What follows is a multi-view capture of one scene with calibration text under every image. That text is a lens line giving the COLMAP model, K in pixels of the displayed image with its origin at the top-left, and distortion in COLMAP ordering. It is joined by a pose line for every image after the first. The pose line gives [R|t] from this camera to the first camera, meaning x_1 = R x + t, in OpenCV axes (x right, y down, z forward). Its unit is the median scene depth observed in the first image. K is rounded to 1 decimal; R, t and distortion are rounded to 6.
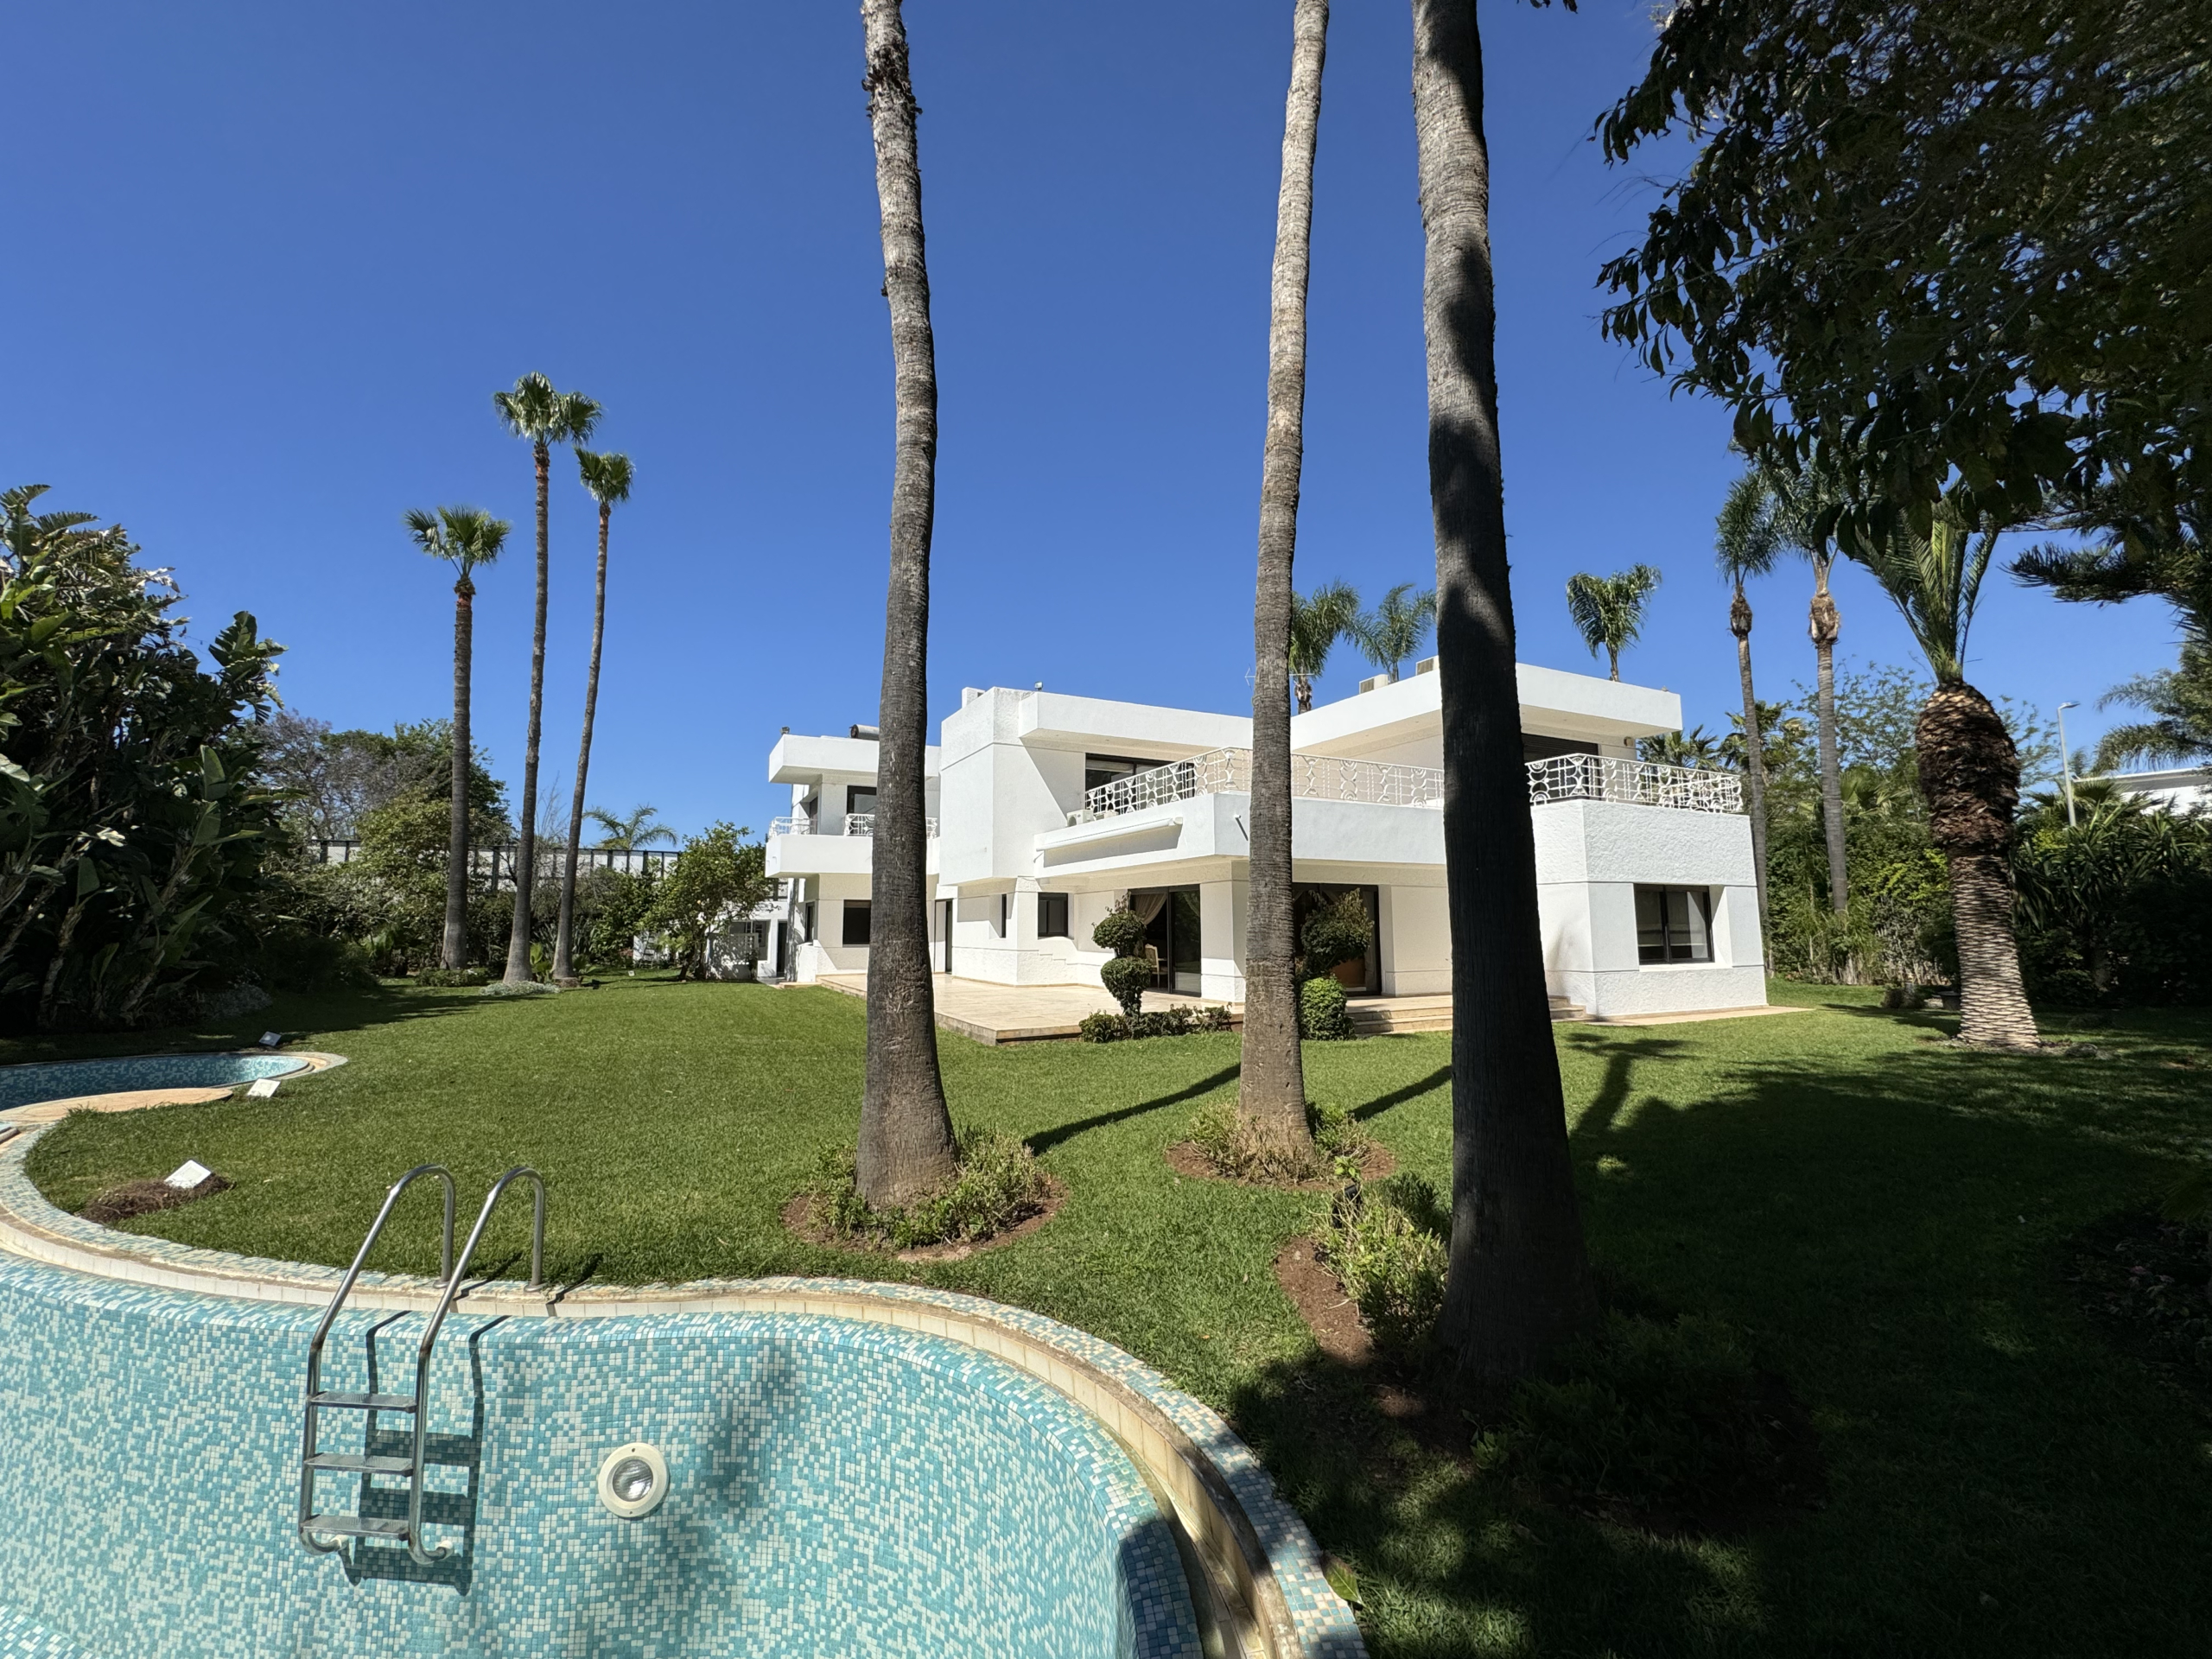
lens RADIAL K [[884.9, 0, 1106.0], [0, 884.9, 829.5], [0, 0, 1]] dist [0.002193, 0.000876]
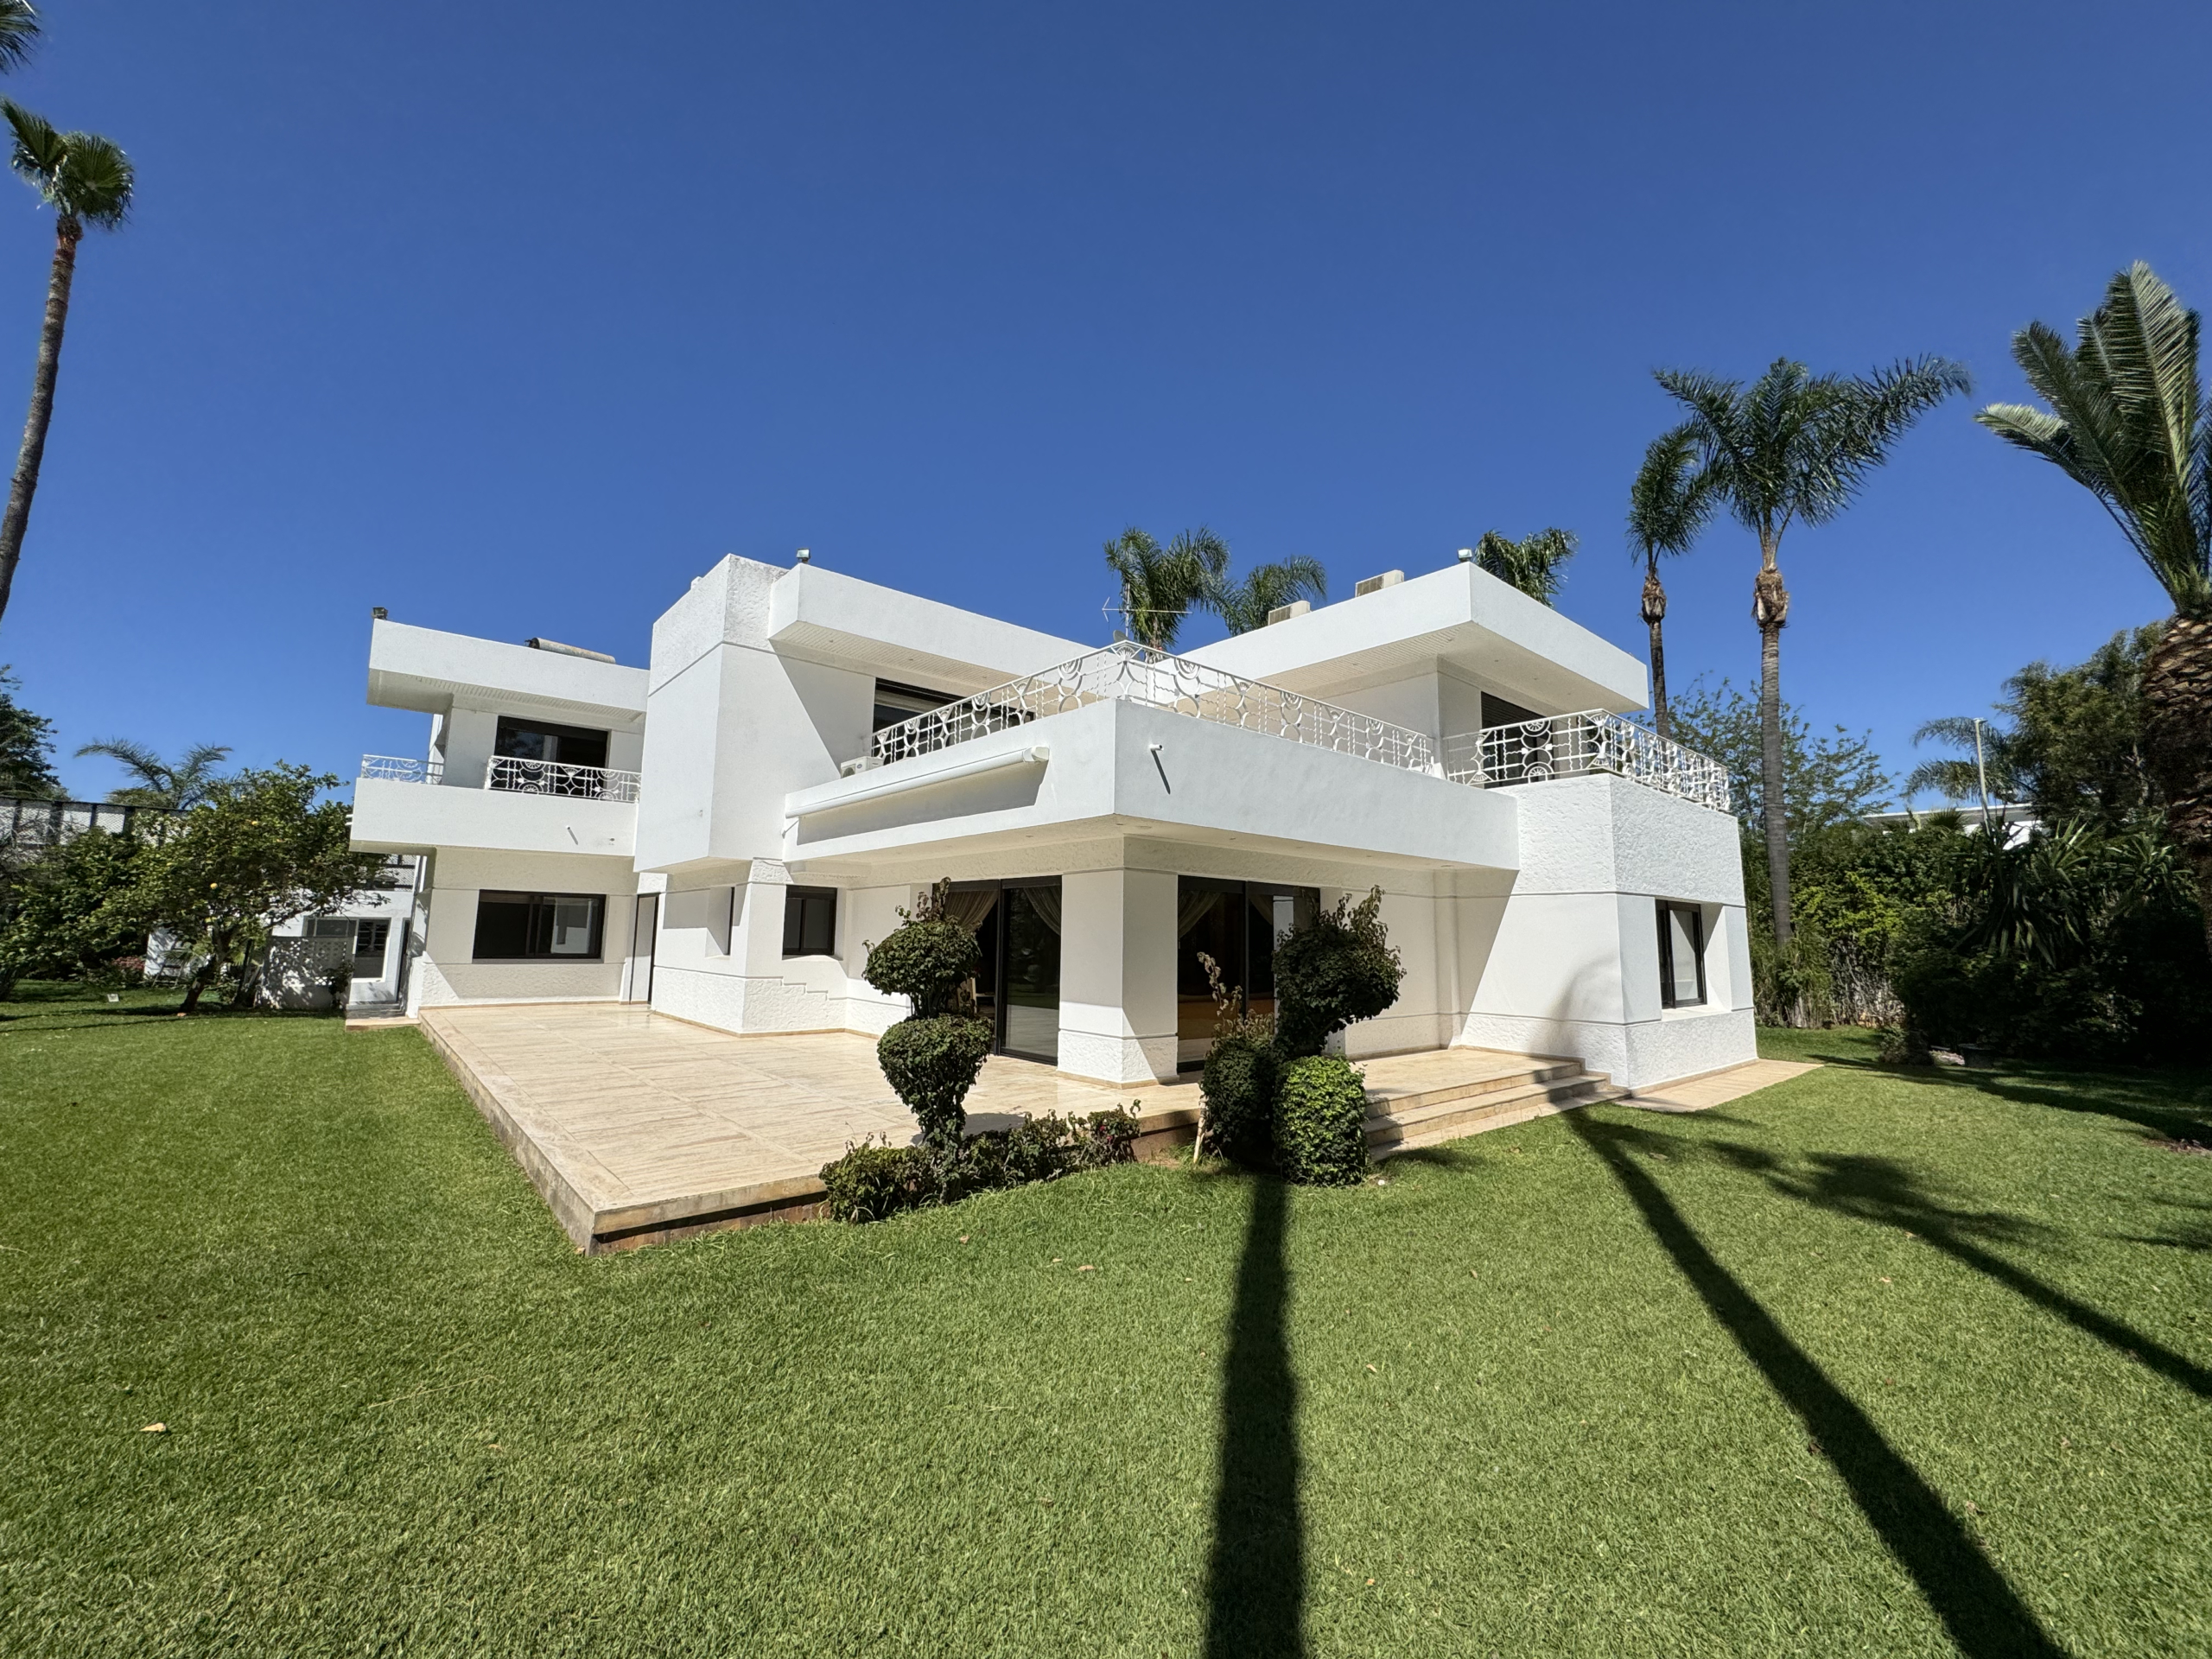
lens RADIAL K [[884.9, 0, 1106.0], [0, 884.9, 829.5], [0, 0, 1]] dist [0.002193, 0.000876]
pose [[0.972821, 0.048333, 0.226457, -0.000222], [-0.045743, 0.998814, -0.016673, 0.032171], [-0.226995, 0.005860, 0.973878, 0.338237]]
